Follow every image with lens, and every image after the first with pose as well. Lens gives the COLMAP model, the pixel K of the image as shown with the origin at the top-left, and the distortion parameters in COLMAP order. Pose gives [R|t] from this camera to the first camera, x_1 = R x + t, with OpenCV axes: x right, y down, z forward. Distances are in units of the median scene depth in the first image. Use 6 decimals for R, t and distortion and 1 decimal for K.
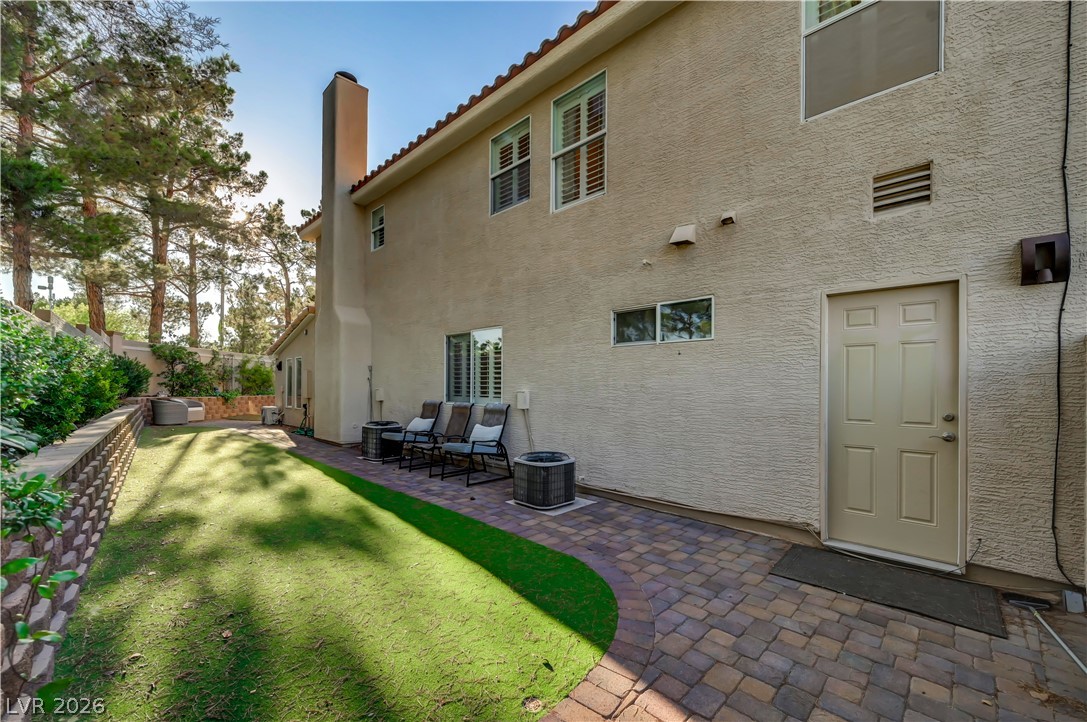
lens RADIAL K [[432.1, 0, 555.5], [0, 432.1, 387.2], [0, 0, 1]] dist [0.003405, 0.000144]
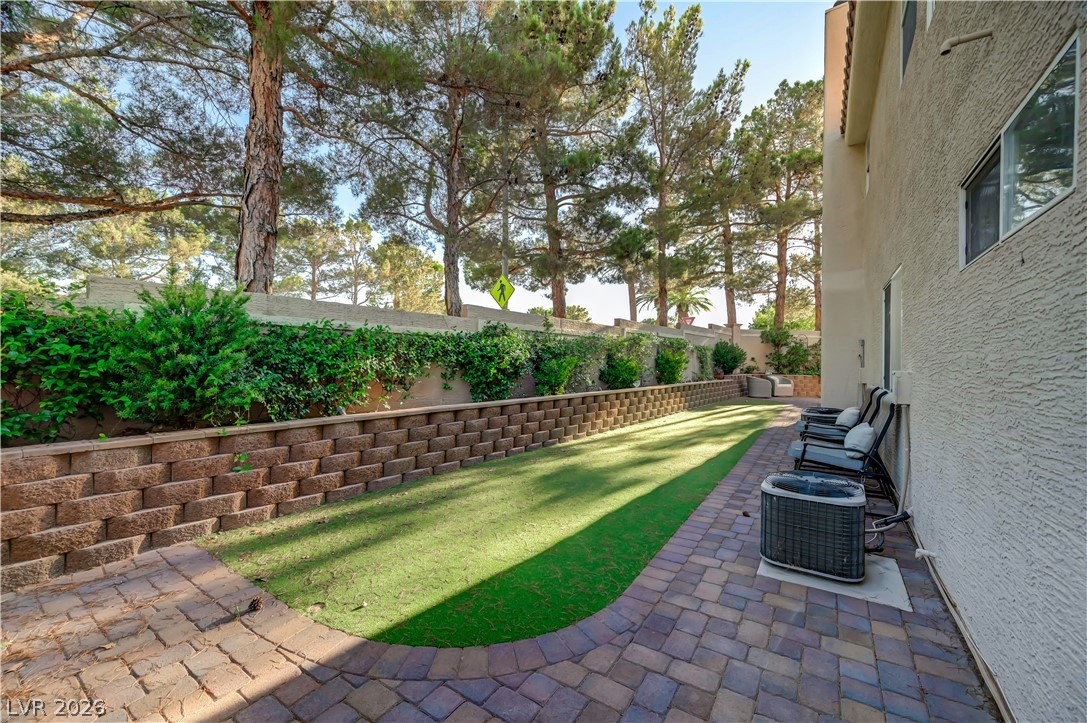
lens RADIAL K [[432.1, 0, 544.2], [0, 432.1, 364.1], [0, 0, 1]] dist [0.003405, 0.000144]
pose [[0.173331, -0.004696, -0.984852, 0.632180], [-0.001892, 0.999985, -0.005101, 0.001519], [0.984862, 0.002748, 0.173320, 0.675566]]
